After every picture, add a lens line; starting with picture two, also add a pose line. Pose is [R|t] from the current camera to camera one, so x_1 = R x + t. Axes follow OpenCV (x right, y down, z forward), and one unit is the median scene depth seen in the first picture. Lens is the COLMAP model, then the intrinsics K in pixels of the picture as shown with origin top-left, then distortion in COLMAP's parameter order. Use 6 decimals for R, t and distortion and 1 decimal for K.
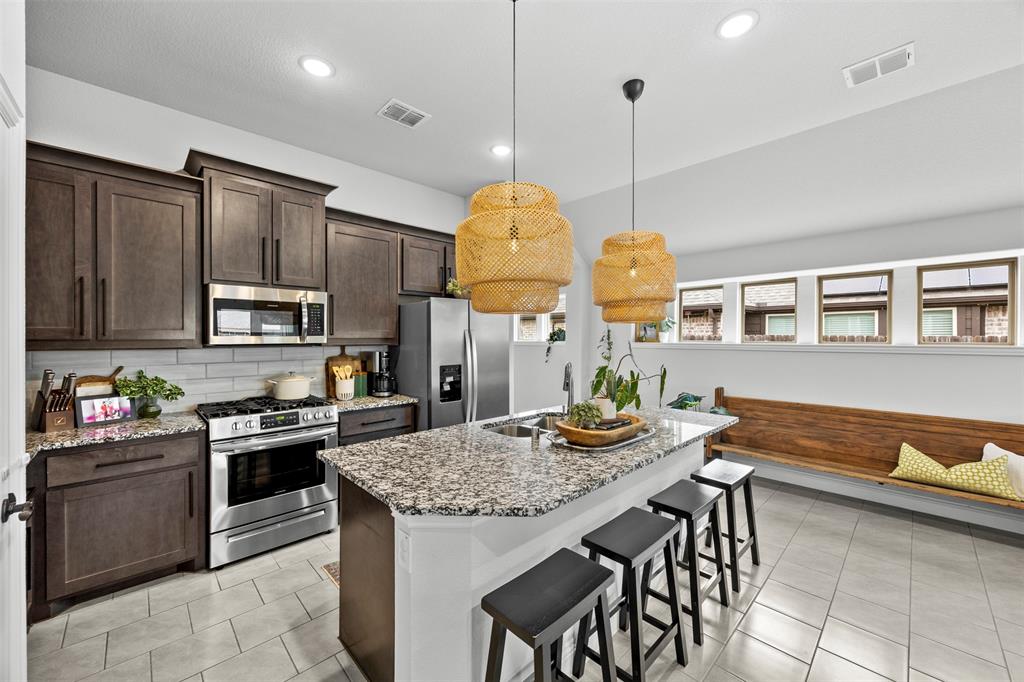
lens RADIAL K [[393.9, 0, 510.1], [0, 393.9, 339.5], [0, 0, 1]] dist [-0.001584, -0.000411]
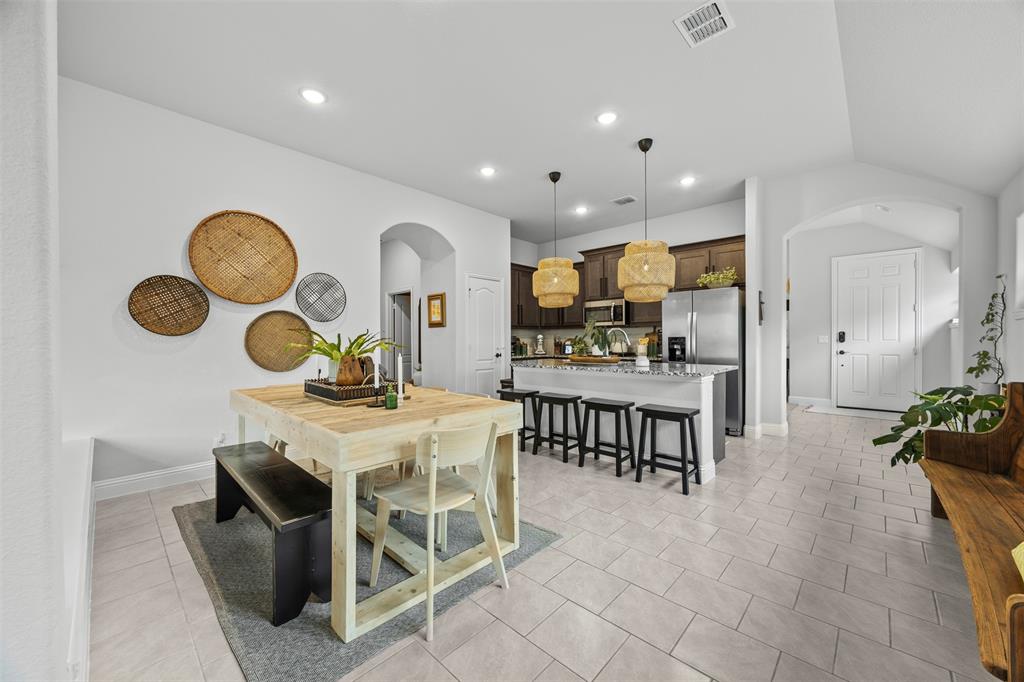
lens RADIAL K [[393.9, 0, 510.1], [0, 393.9, 343.7], [0, 0, 1]] dist [-0.001584, -0.000411]
pose [[0.043783, 0.005471, -0.999026, 1.746253], [-0.000368, 0.999985, 0.005461, 0.110054], [0.999041, 0.000129, 0.043785, 0.411839]]
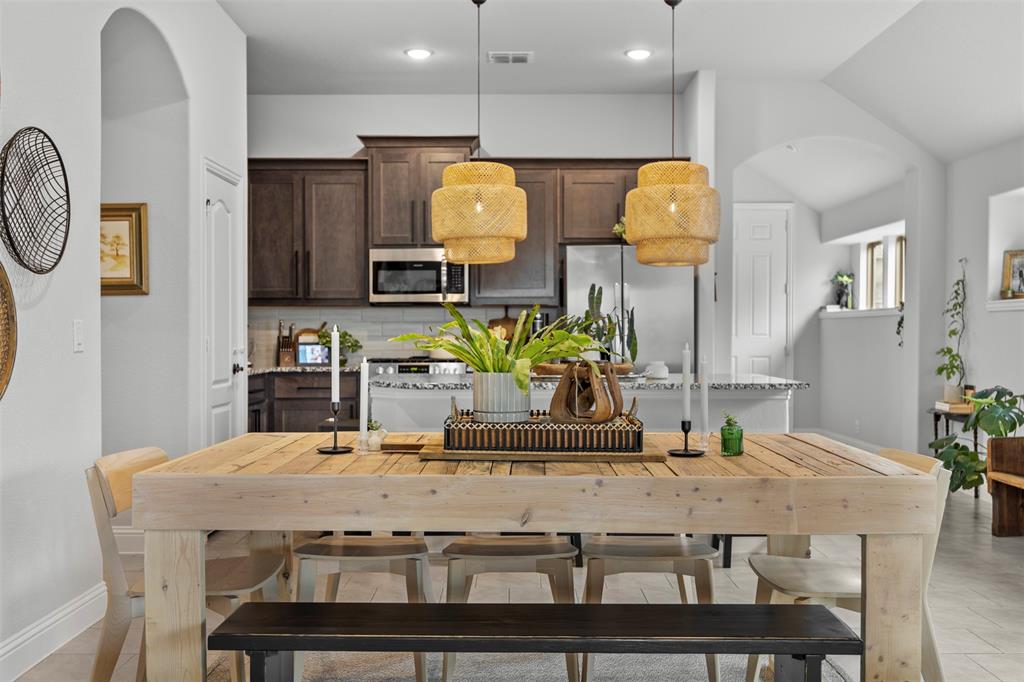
lens RADIAL K [[980.3, 0, 522.8], [0, 980.3, 344.6], [0, 0, 1]] dist [0.013364, 0.000000]
pose [[0.727296, 0.006418, -0.686294, 1.523178], [-0.002259, 0.999973, 0.006958, 0.115749], [0.686321, -0.003510, 0.727291, -0.777497]]
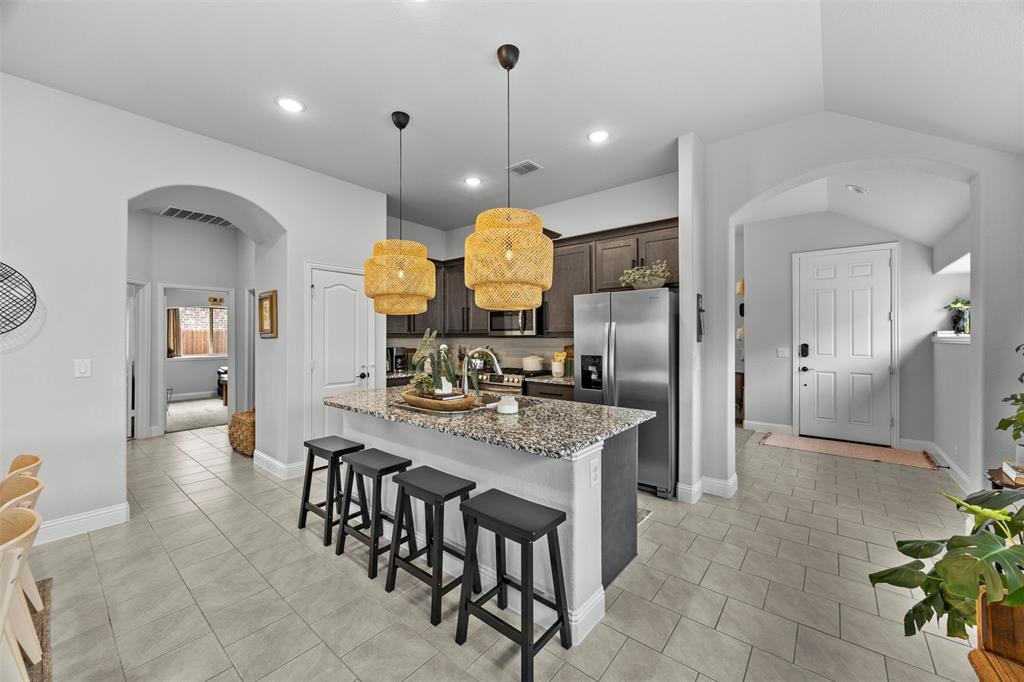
lens RADIAL K [[393.9, 0, 511.4], [0, 393.9, 335.3], [0, 0, 1]] dist [-0.001584, -0.000411]
pose [[0.110998, -0.007802, -0.993790, 1.203954], [-0.005610, 0.999948, -0.008477, 0.027306], [0.993805, 0.006516, 0.110949, 0.886445]]
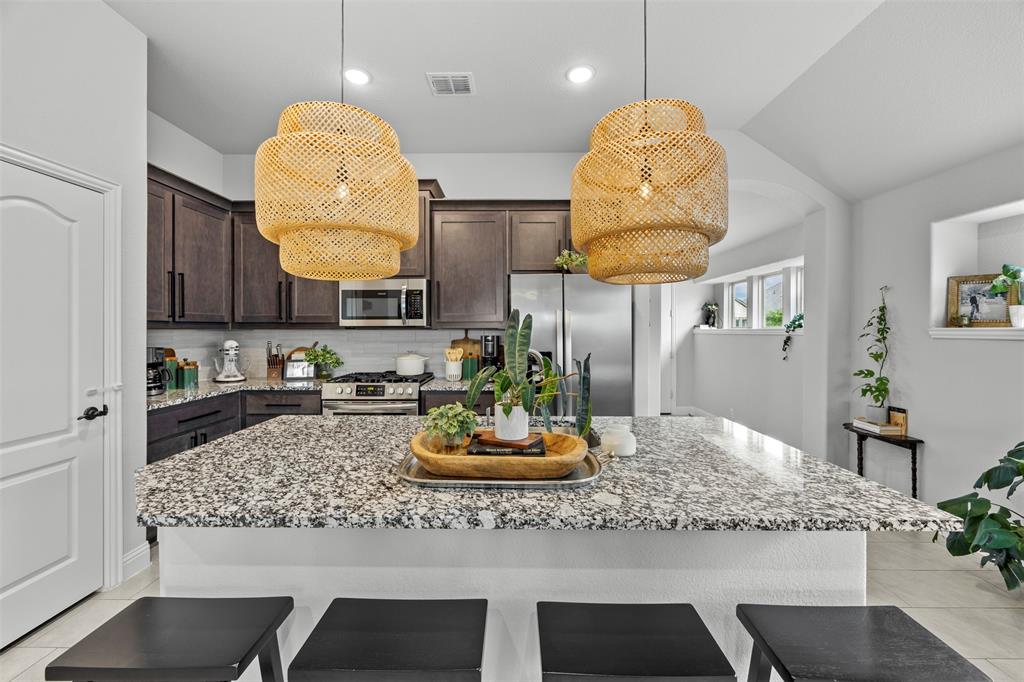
lens RADIAL K [[393.9, 0, 512.6], [0, 393.9, 331.7], [0, 0, 1]] dist [-0.001584, -0.000411]
pose [[0.712348, 0.001732, -0.701824, 0.556312], [-0.003686, 0.999992, -0.001274, 0.030364], [0.701817, 0.003494, 0.712349, 0.468678]]
